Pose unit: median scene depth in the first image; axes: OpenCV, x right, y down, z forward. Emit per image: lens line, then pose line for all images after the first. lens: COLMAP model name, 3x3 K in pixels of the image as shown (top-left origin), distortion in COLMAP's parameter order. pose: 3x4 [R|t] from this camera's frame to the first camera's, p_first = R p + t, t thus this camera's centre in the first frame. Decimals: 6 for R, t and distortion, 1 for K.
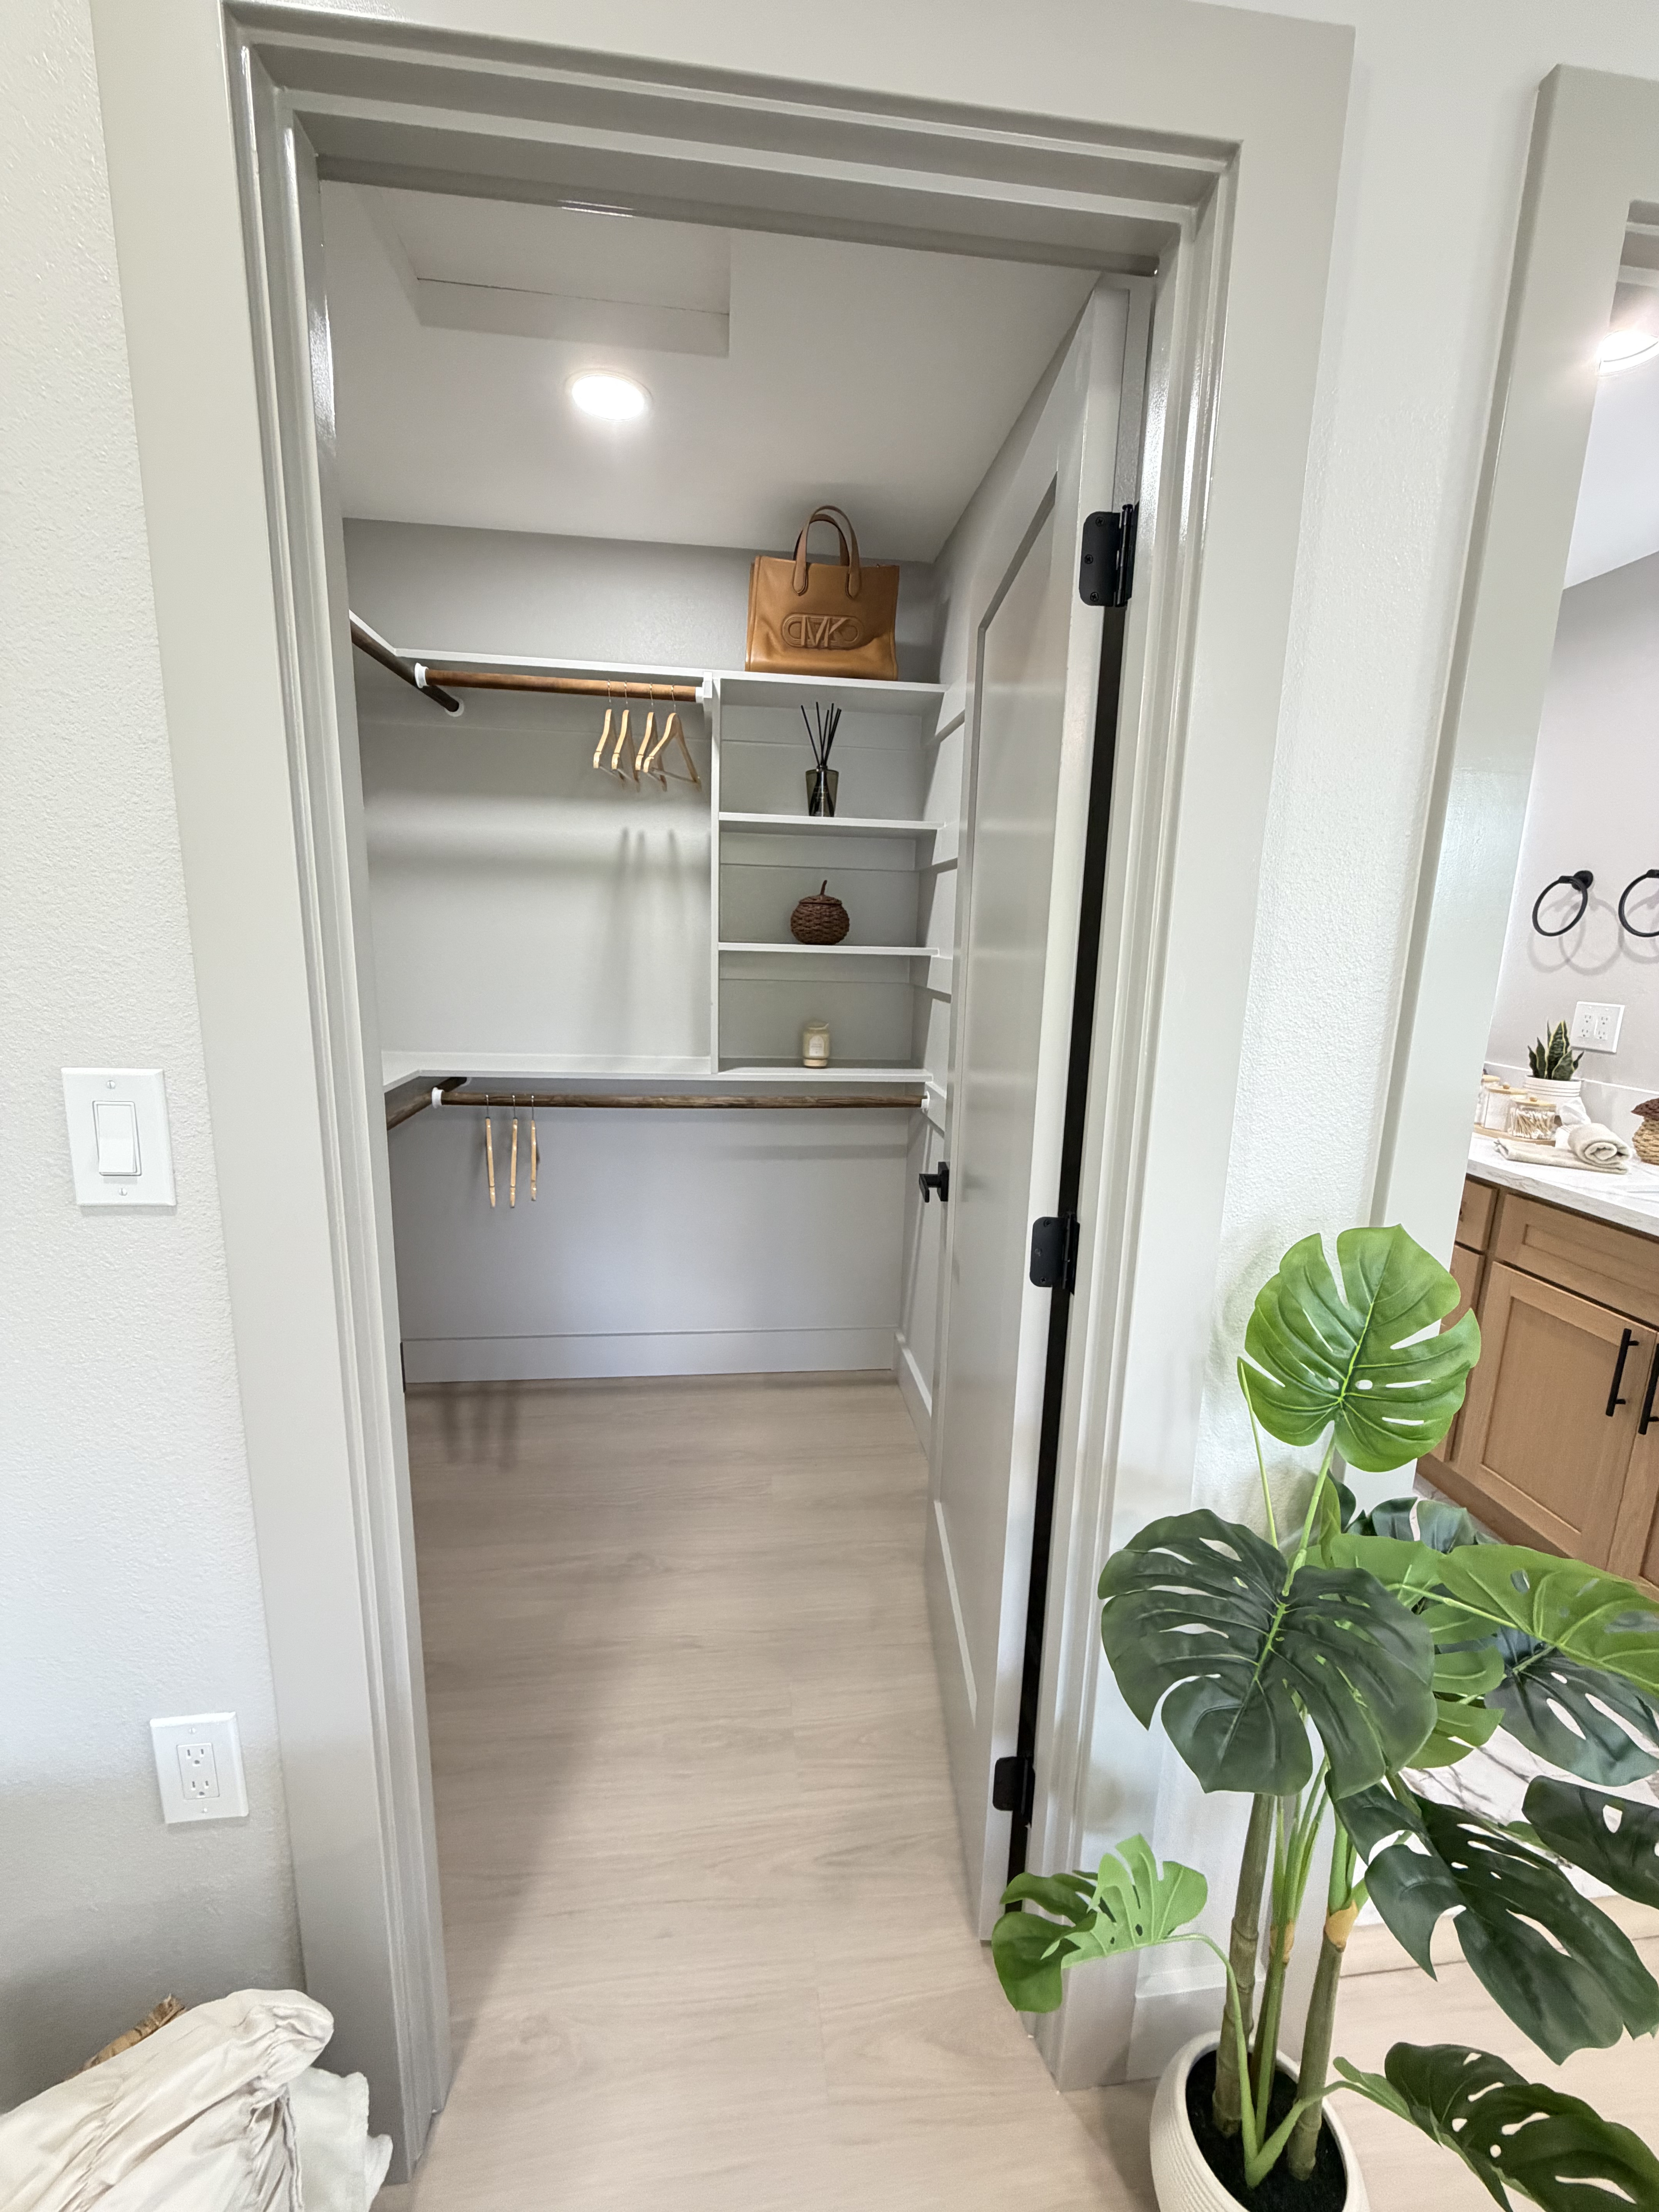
lens RADIAL K [[877.8, 0, 839.4], [0, 877.8, 1113.0], [0, 0, 1]] dist [-0.000975, -0.000182]
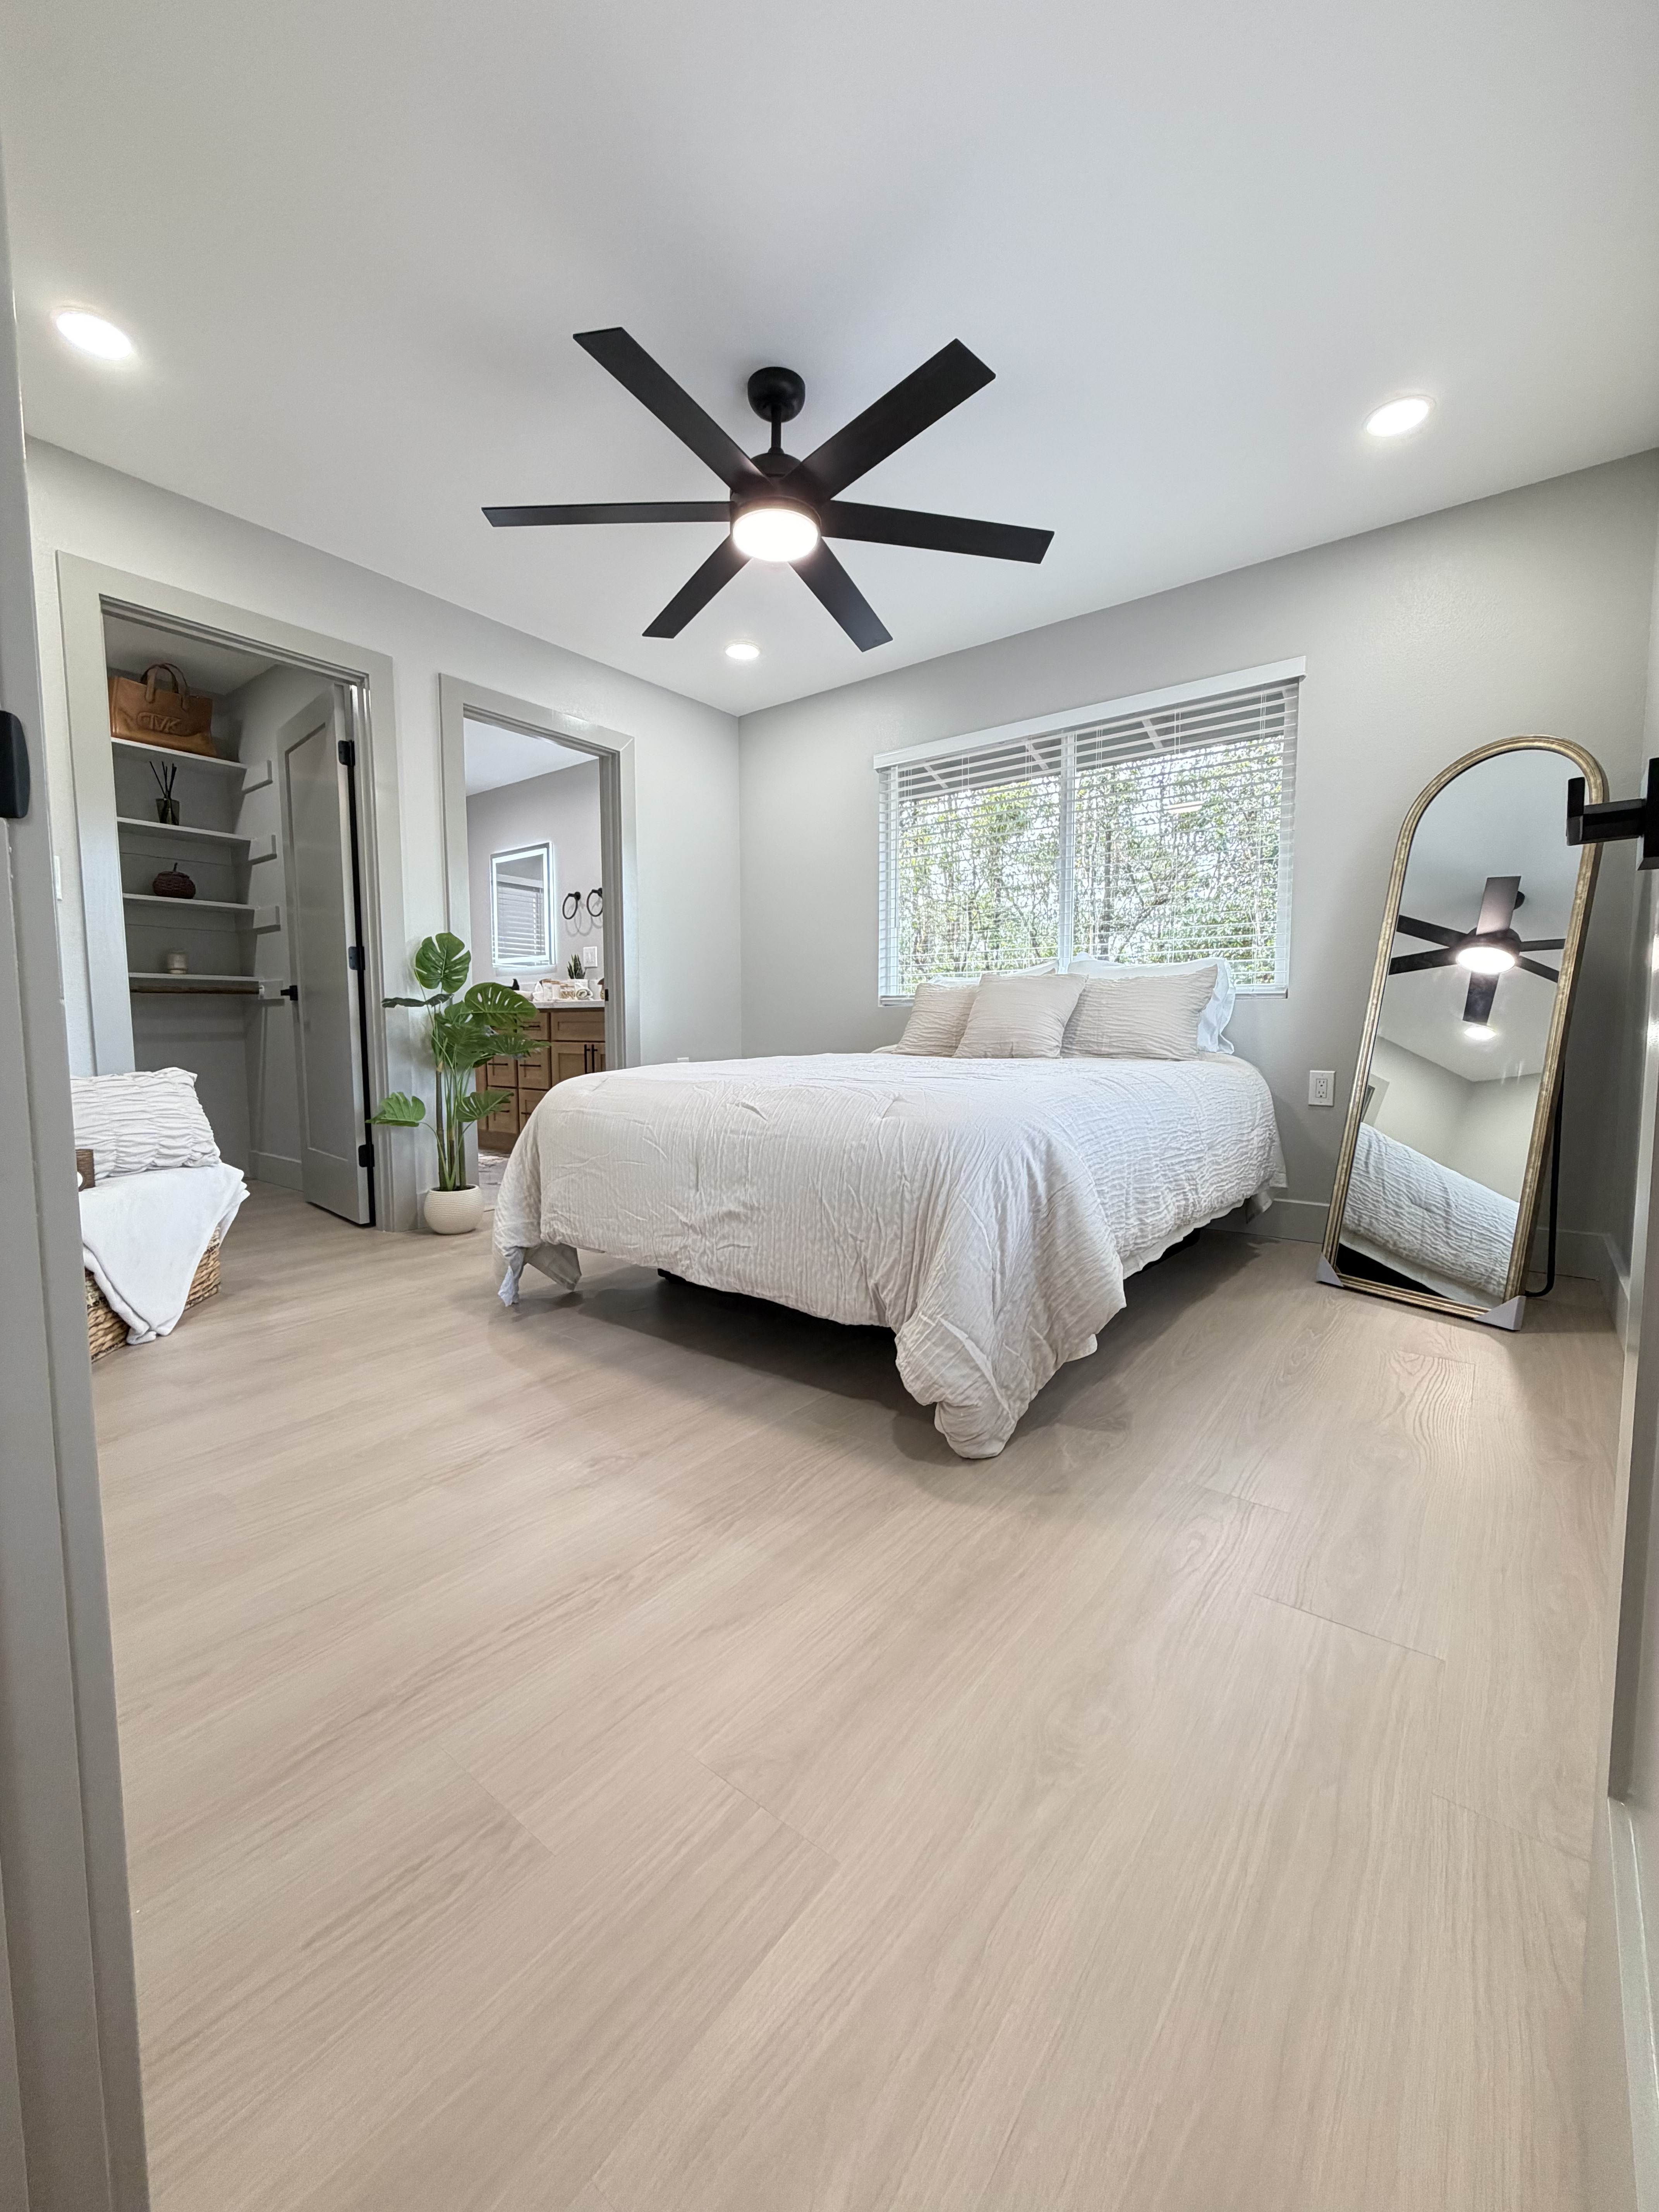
lens RADIAL K [[877.5, 0, 829.3], [0, 877.5, 1097.2], [0, 0, 1]] dist [0.001157, 0.000233]
pose [[0.705355, -0.083463, 0.703924, -0.387522], [0.156016, 0.986972, -0.039310, 0.487681], [-0.691472, 0.137550, 0.709187, -1.108652]]
